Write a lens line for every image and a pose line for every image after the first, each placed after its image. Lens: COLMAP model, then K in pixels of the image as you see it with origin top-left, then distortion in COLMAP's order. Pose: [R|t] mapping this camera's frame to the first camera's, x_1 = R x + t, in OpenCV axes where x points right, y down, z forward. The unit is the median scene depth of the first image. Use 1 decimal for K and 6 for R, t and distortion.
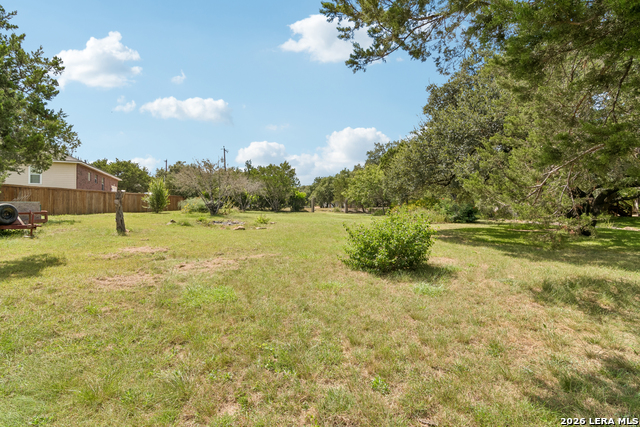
lens RADIAL K [[299.8, 0, 320.2], [0, 299.8, 214.0], [0, 0, 1]] dist [-0.000286, 0.000147]
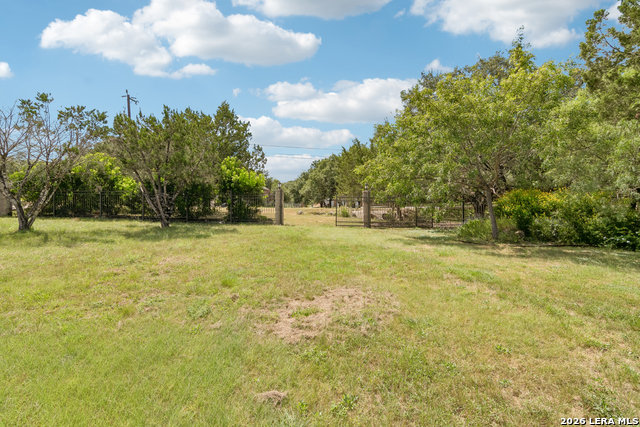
lens RADIAL K [[314.1, 0, 319.5], [0, 314.1, 210.7], [0, 0, 1]] dist [-0.000892, -0.000015]
pose [[0.999617, -0.000498, -0.027682, 0.026928], [0.000519, 1.000000, 0.000725, -0.015761], [0.027682, -0.000739, 0.999617, 0.428815]]
